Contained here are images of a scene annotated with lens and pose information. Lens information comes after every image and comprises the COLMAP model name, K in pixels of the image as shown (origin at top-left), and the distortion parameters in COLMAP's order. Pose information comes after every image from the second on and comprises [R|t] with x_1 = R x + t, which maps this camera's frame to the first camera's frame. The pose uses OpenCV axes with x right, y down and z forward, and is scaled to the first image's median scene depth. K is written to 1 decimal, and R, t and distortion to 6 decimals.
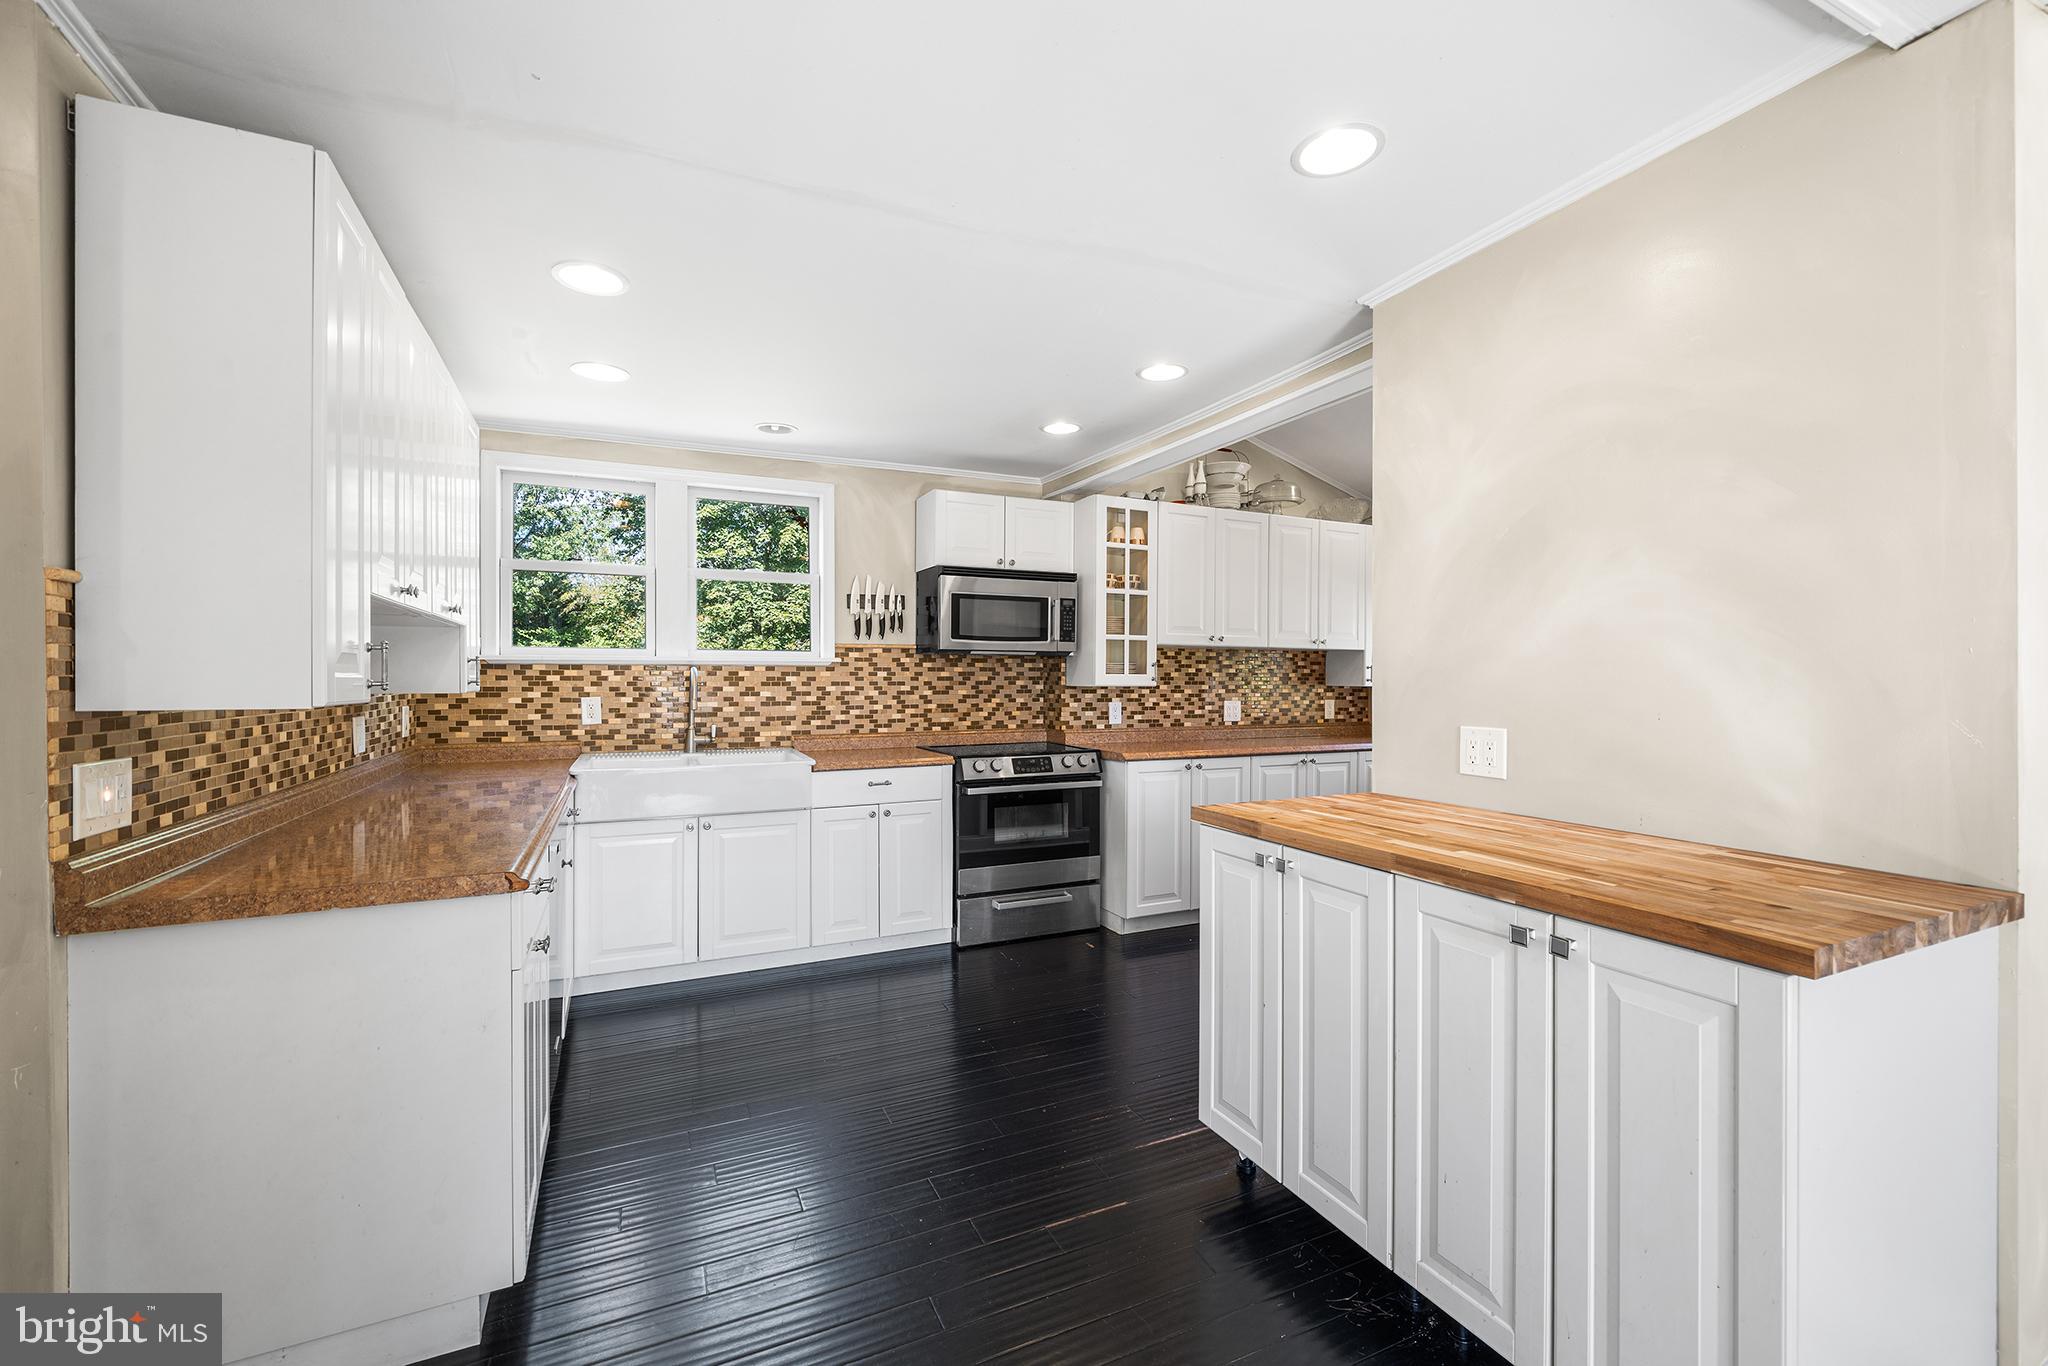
lens RADIAL K [[842.4, 0, 1026.9], [0, 842.4, 683.7], [0, 0, 1]] dist [-0.000313, -0.000033]
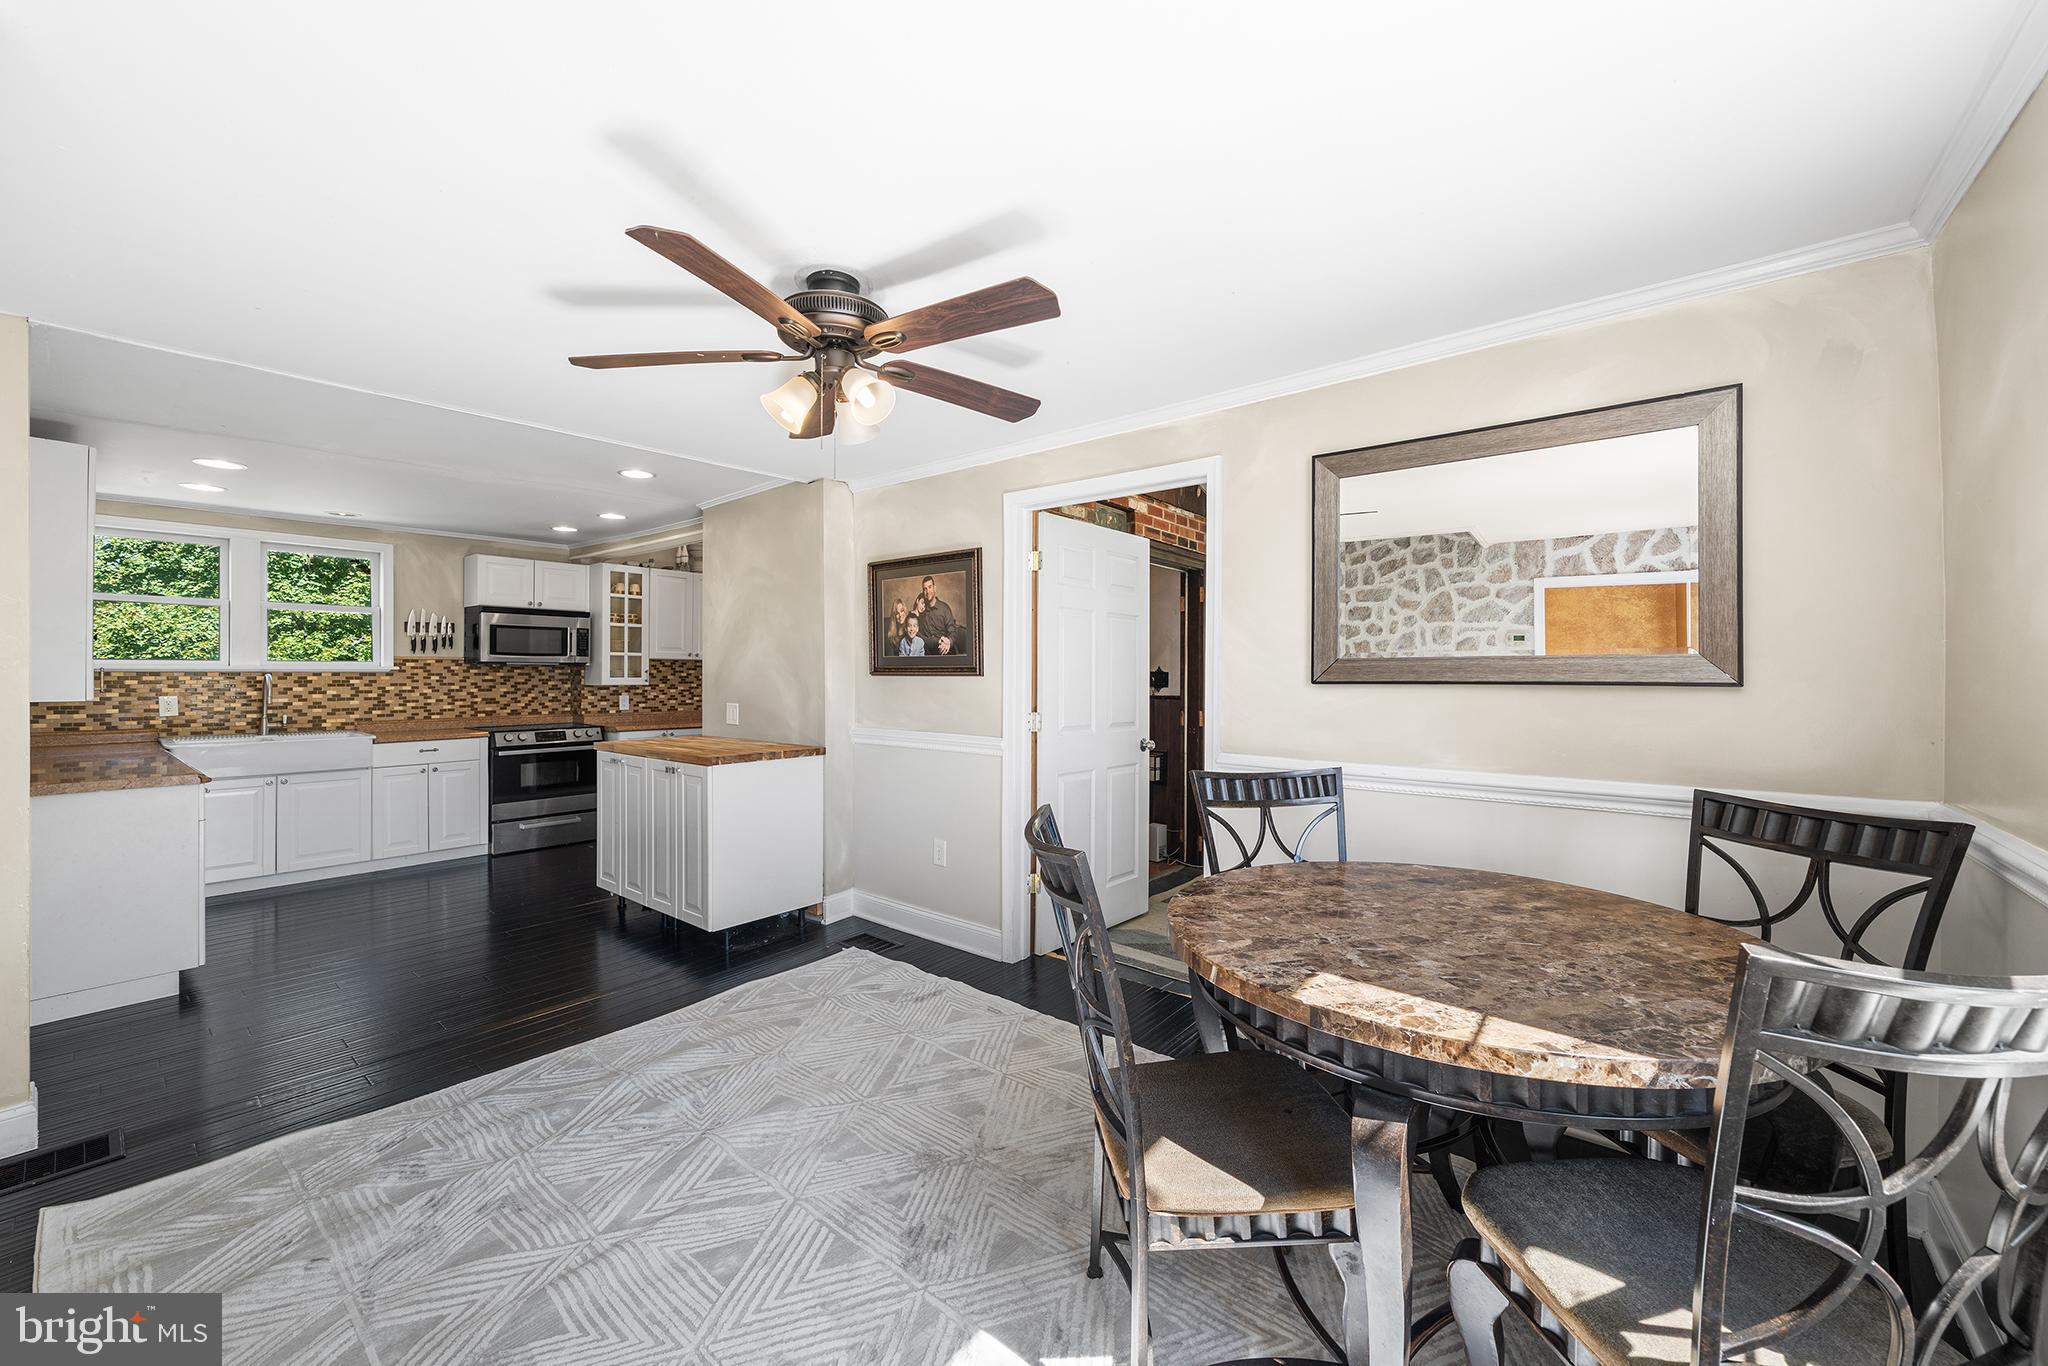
lens RADIAL K [[770.8, 0, 1015.2], [0, 770.8, 674.1], [0, 0, 1]] dist [0.000971, -0.000027]
pose [[0.902669, 0.000249, 0.430335, 0.159412], [0.002485, 0.999980, -0.005790, -0.007813], [-0.430328, 0.006296, 0.902651, -0.629094]]
